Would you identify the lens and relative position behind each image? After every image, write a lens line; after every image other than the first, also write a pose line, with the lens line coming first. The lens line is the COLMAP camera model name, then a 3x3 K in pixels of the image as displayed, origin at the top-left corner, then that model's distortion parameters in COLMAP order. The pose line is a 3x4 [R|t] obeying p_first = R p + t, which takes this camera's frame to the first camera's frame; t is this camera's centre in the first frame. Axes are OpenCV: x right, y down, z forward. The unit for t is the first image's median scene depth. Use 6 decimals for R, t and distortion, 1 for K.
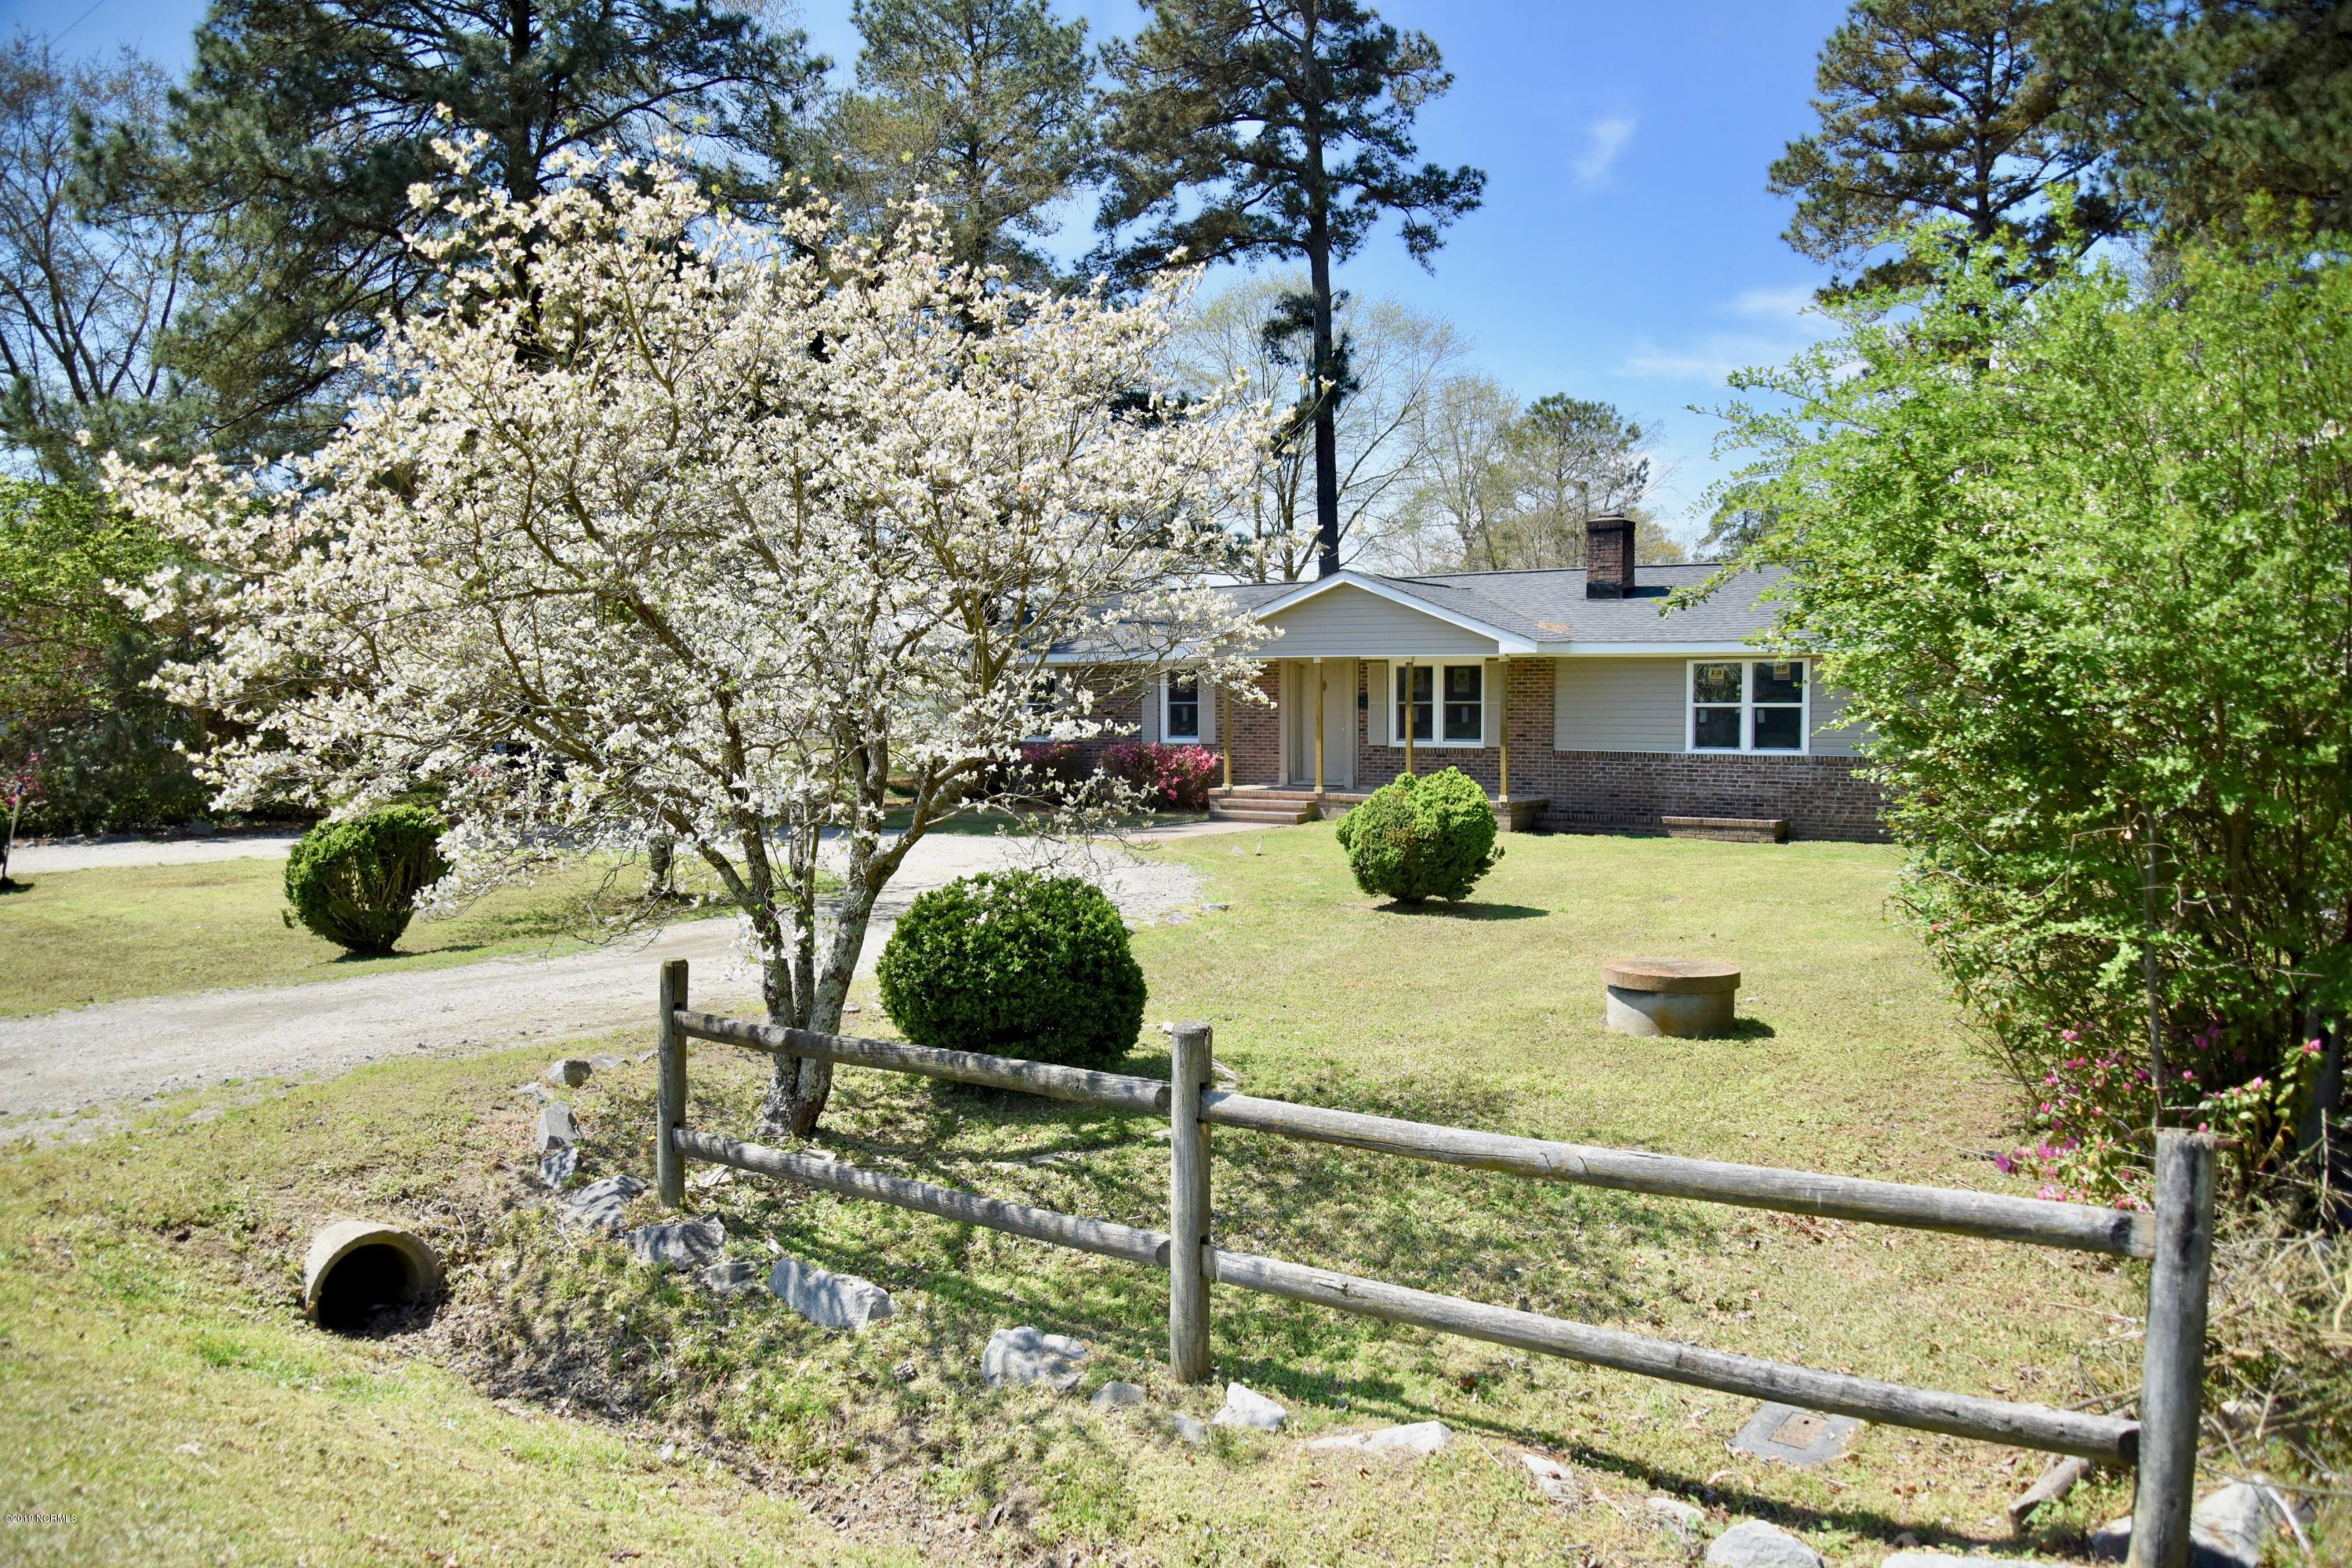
lens RADIAL K [[1576.1, 0, 1176.0], [0, 1576.1, 784.0], [0, 0, 1]] dist [-0.090164, 0.033862]
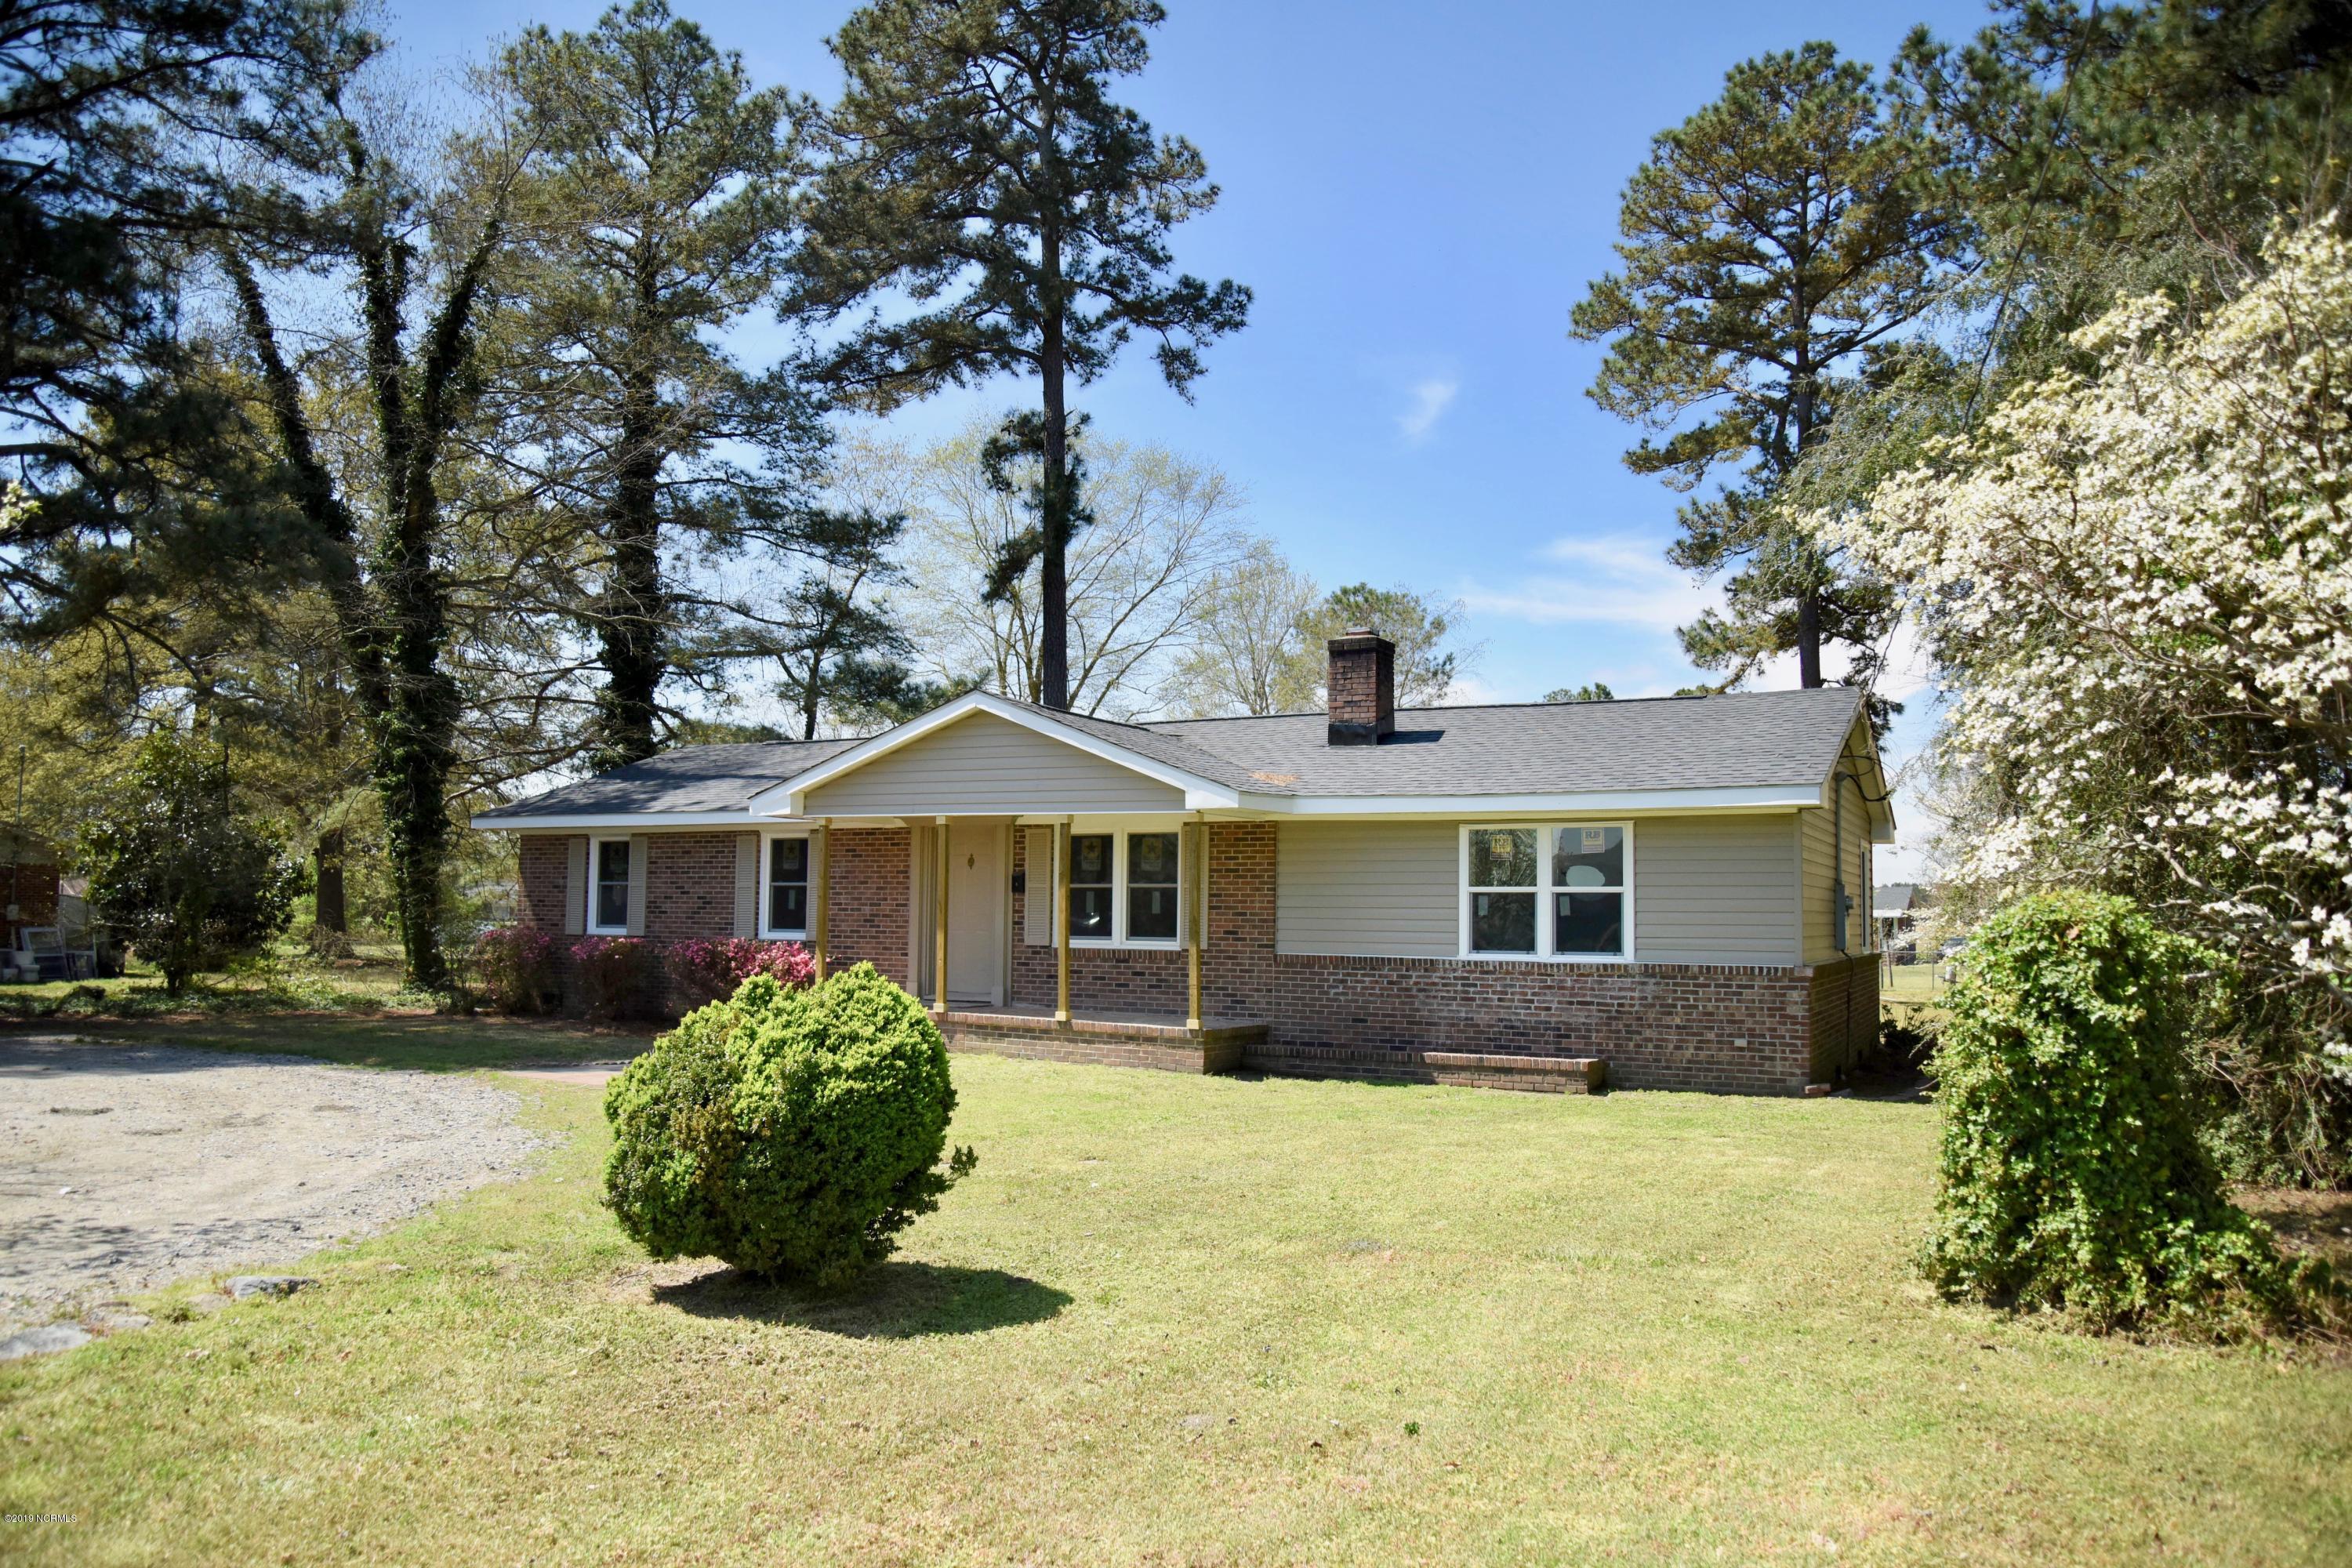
lens RADIAL K [[1576.1, 0, 1176.0], [0, 1576.1, 784.0], [0, 0, 1]] dist [-0.090164, 0.033862]
pose [[0.994032, 0.023753, 0.106474, 0.071732], [-0.009092, 0.990651, -0.136118, -0.000519], [-0.108712, 0.134337, 0.984954, 0.181884]]
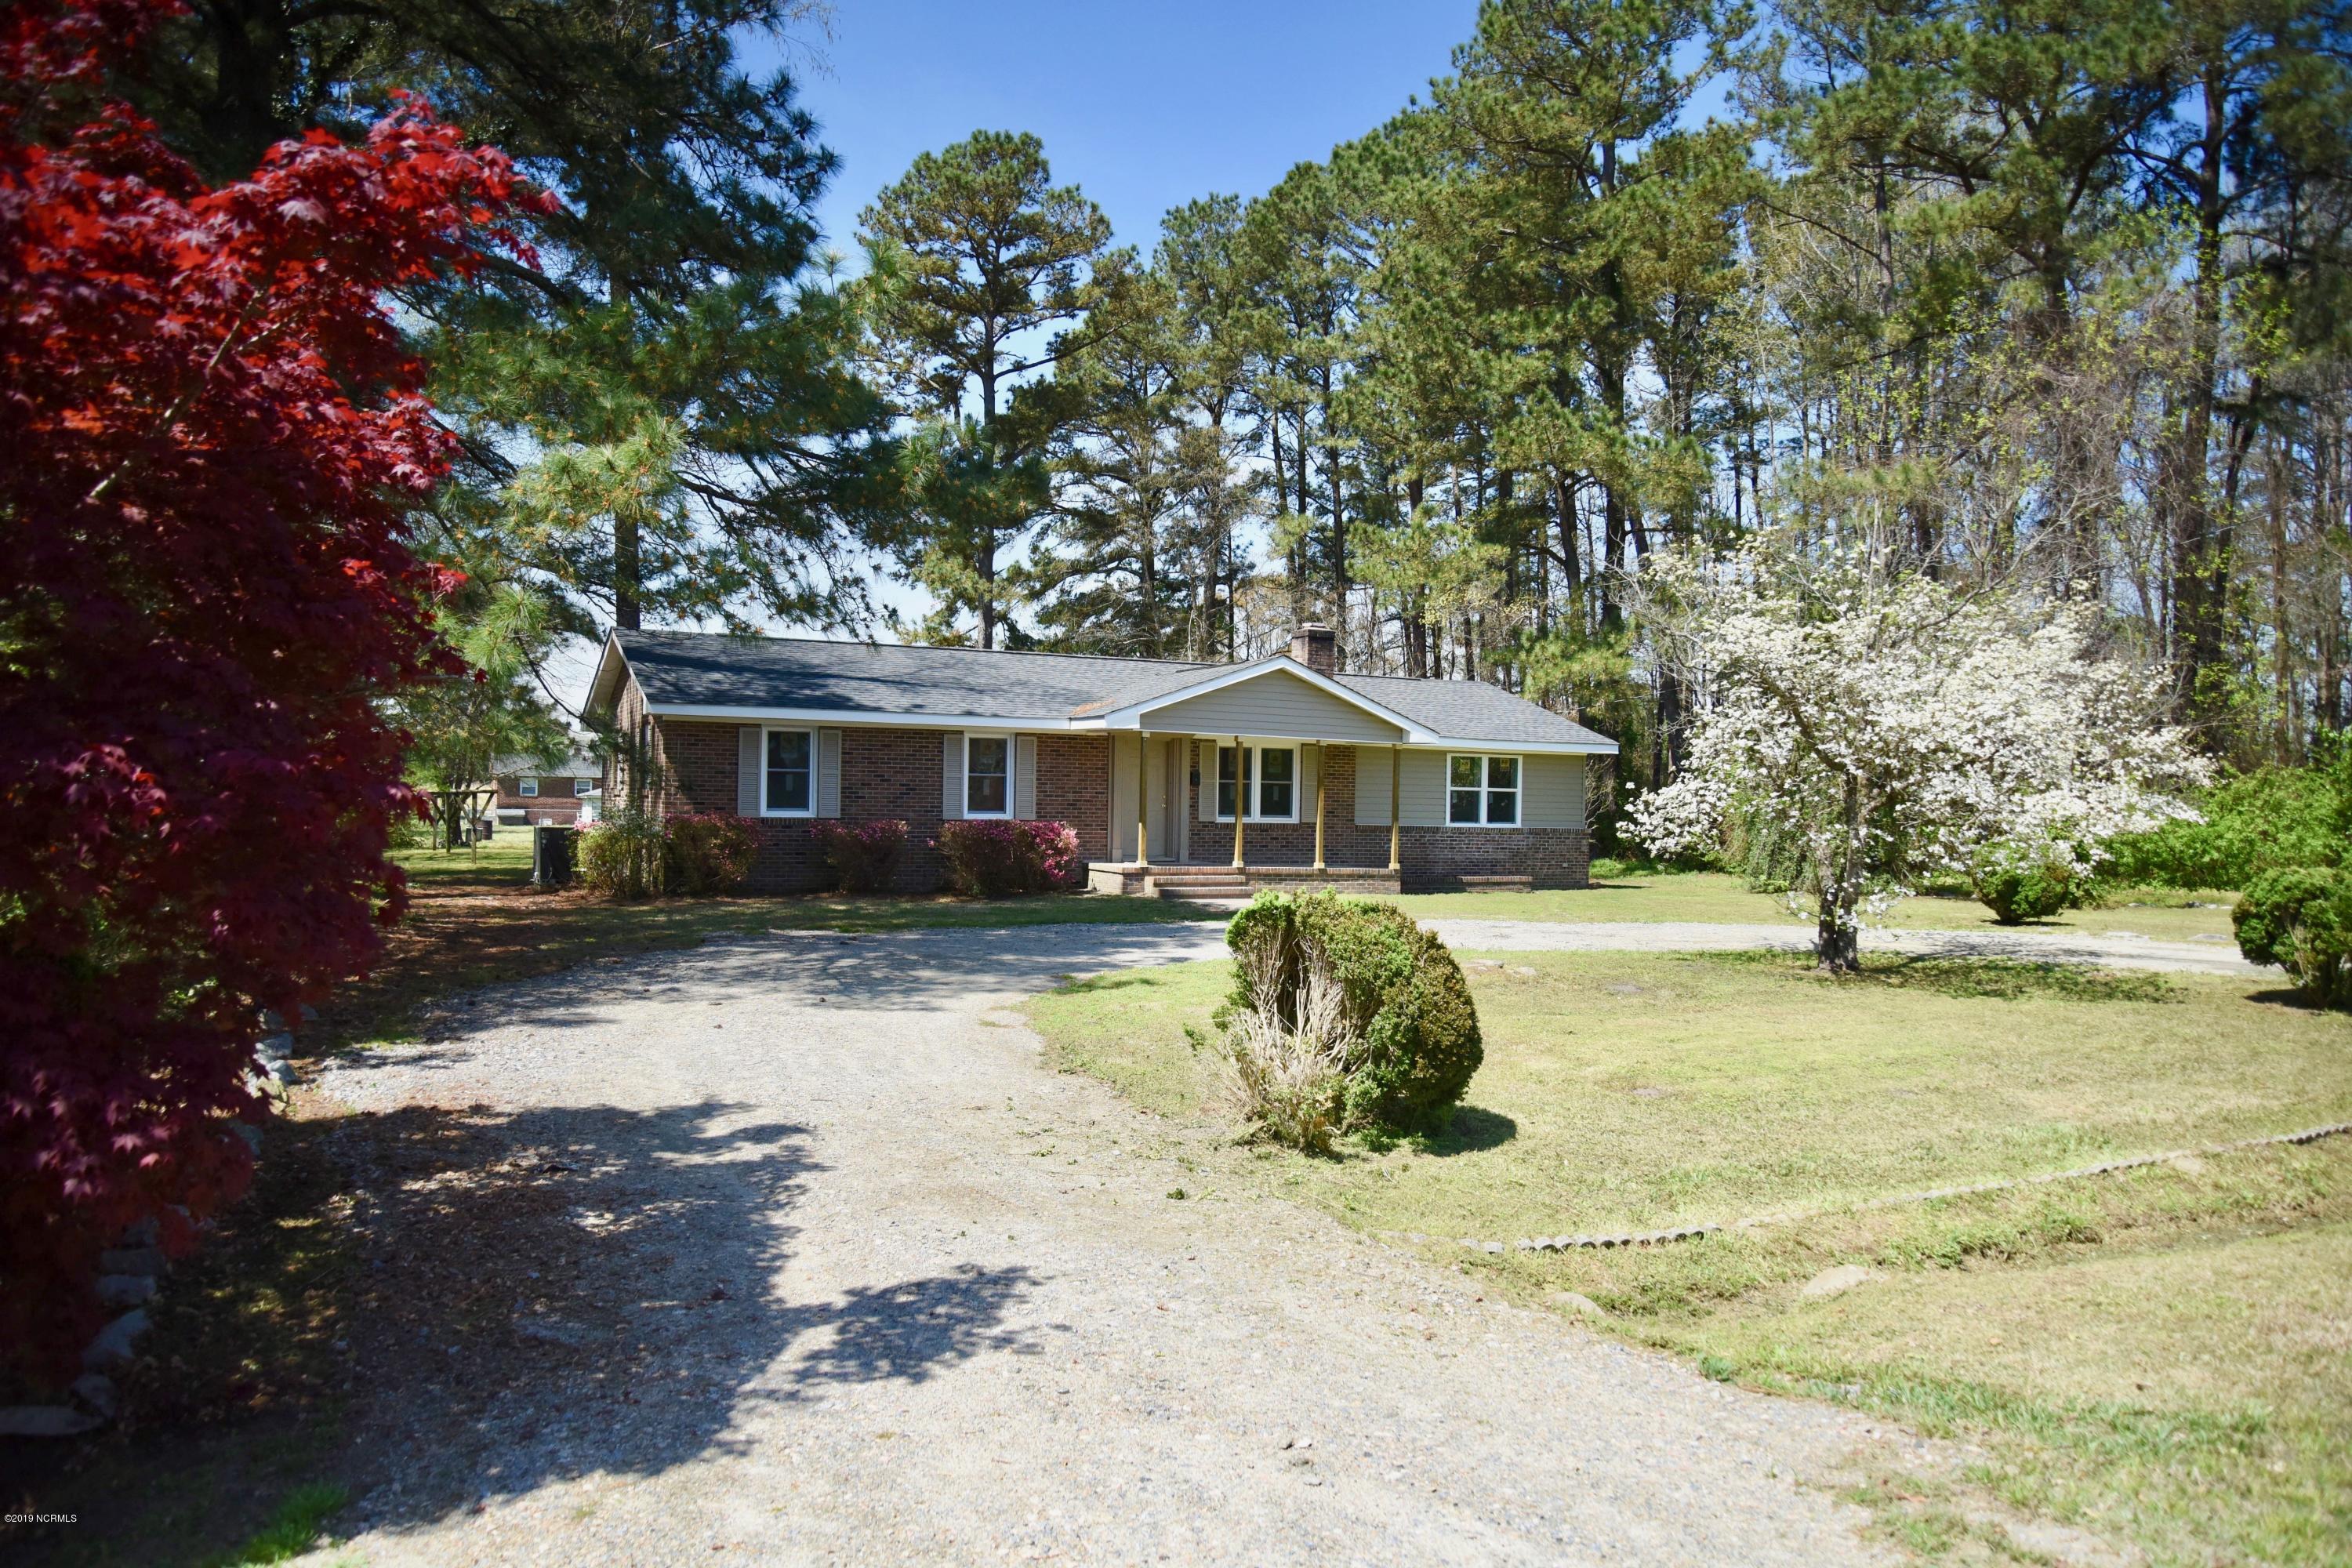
lens RADIAL K [[1576.1, 0, 1176.0], [0, 1576.1, 784.0], [0, 0, 1]] dist [-0.090164, 0.033862]
pose [[0.492339, 0.019791, 0.870178, -0.501383], [0.025925, 0.998964, -0.037389, -0.006957], [-0.870017, 0.040967, 0.491317, 0.319814]]
